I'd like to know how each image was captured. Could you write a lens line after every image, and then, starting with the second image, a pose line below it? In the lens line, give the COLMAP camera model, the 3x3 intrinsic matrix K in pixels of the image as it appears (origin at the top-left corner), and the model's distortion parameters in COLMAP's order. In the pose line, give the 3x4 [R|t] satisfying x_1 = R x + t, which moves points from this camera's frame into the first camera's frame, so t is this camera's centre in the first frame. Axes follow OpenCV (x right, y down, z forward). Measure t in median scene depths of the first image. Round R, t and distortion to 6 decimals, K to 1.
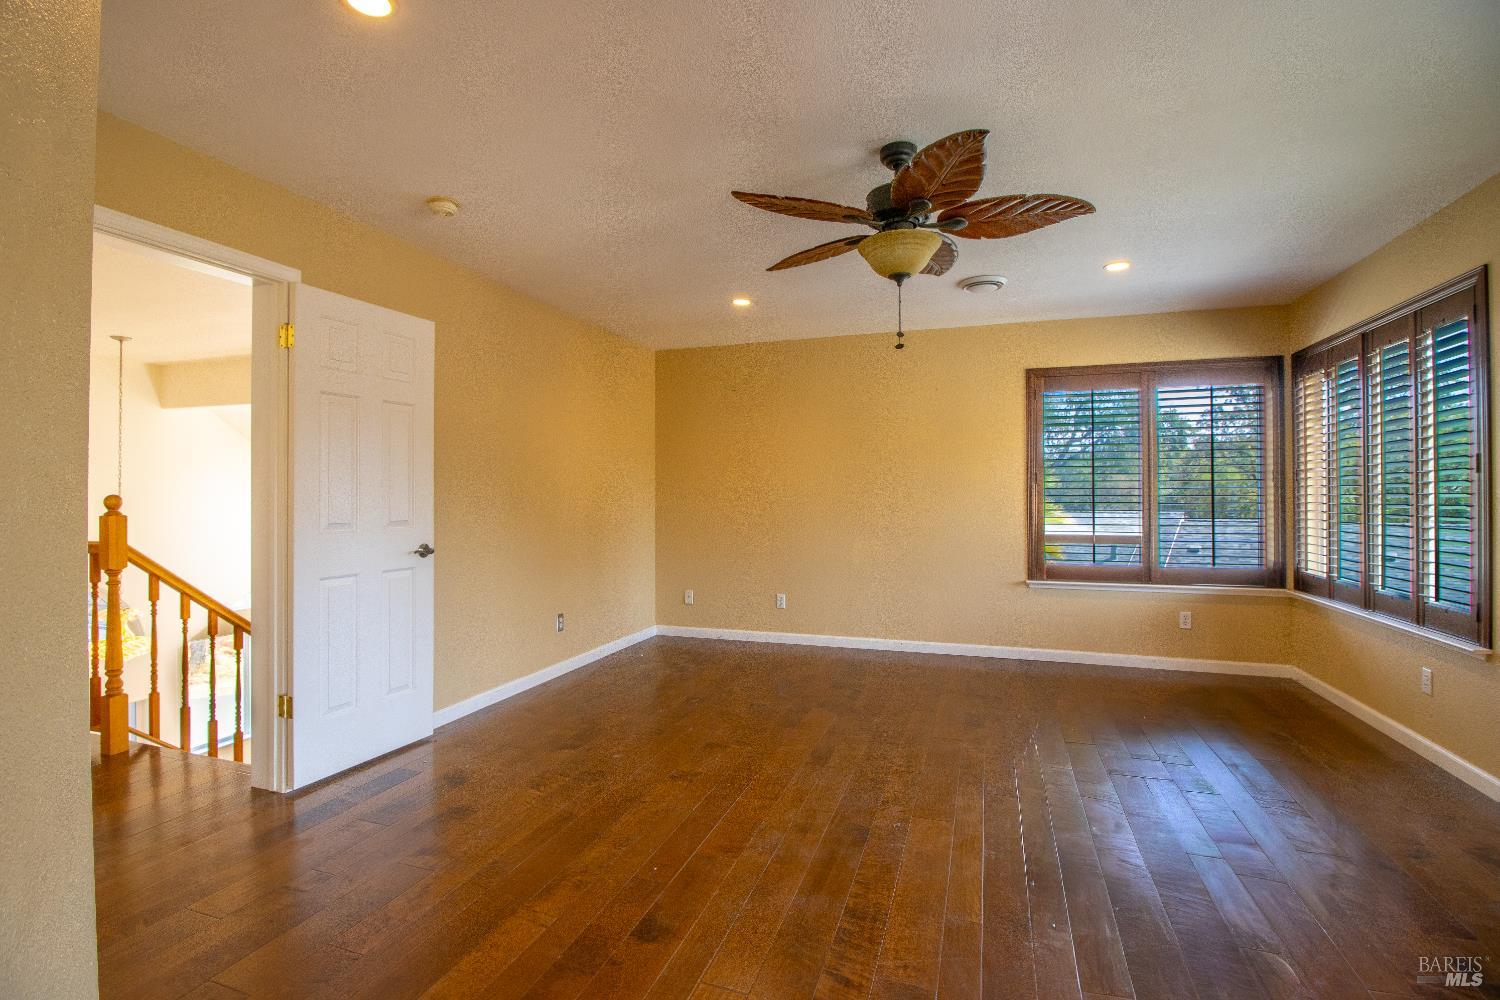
lens RADIAL K [[692.3, 0, 738.8], [0, 692.3, 494.0], [0, 0, 1]] dist [-0.012597, -0.004491]
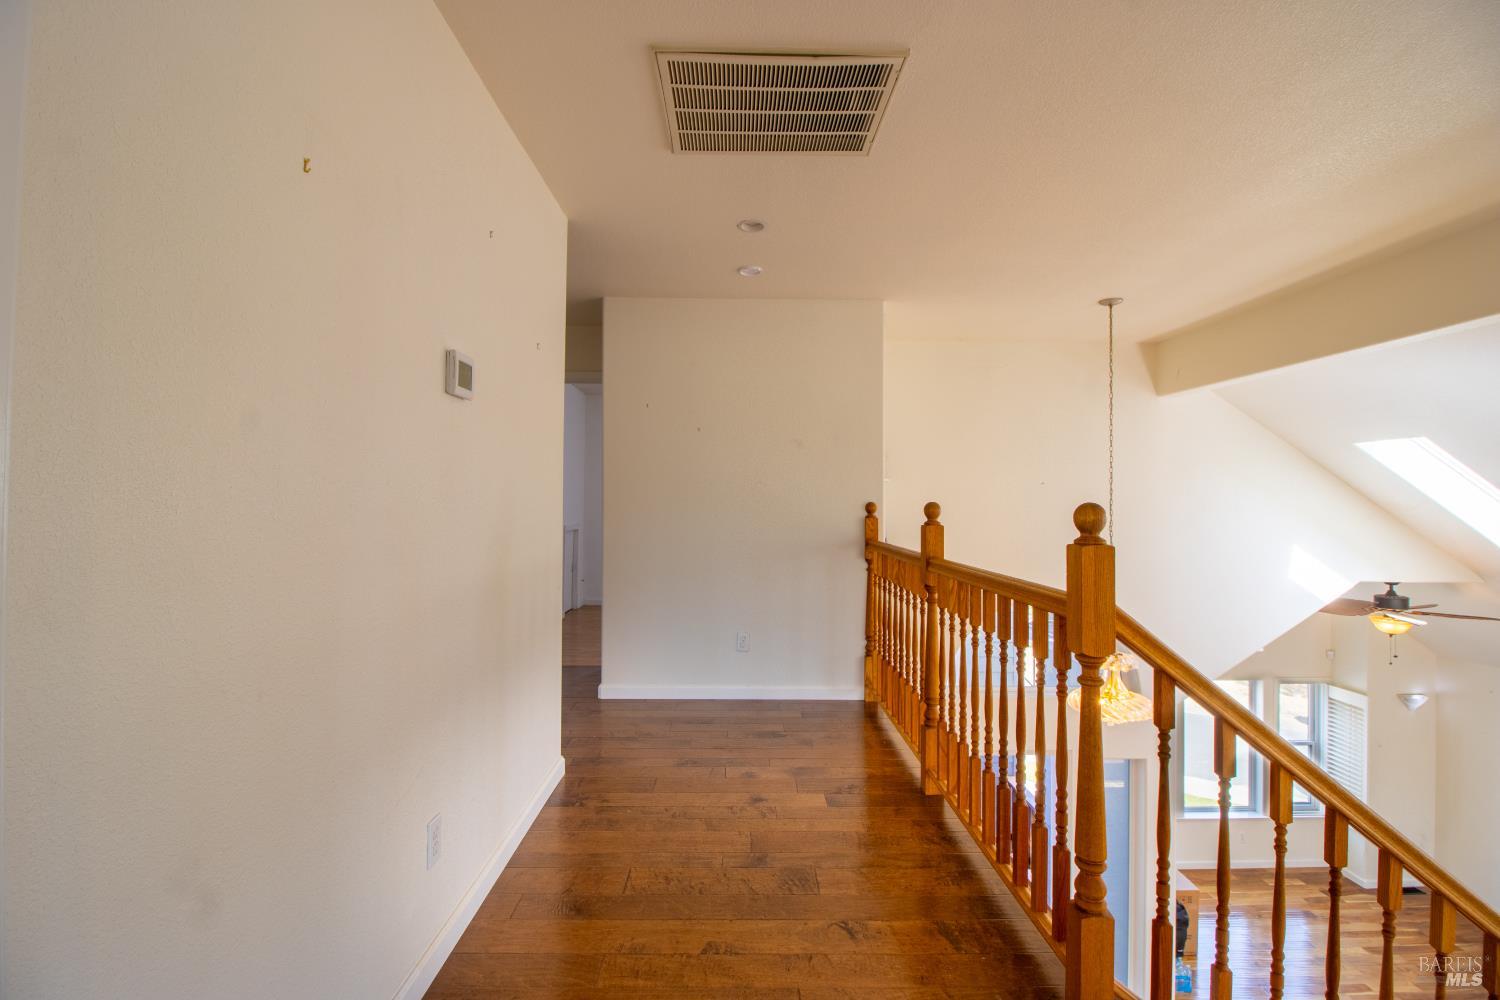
lens RADIAL K [[692.3, 0, 735.7], [0, 692.3, 503.7], [0, 0, 1]] dist [-0.012597, -0.004491]
pose [[0.323028, -0.007362, -0.946361, -0.515570], [0.000152, 0.999970, -0.007728, 0.005565], [0.946389, 0.002353, 0.323020, 0.583196]]
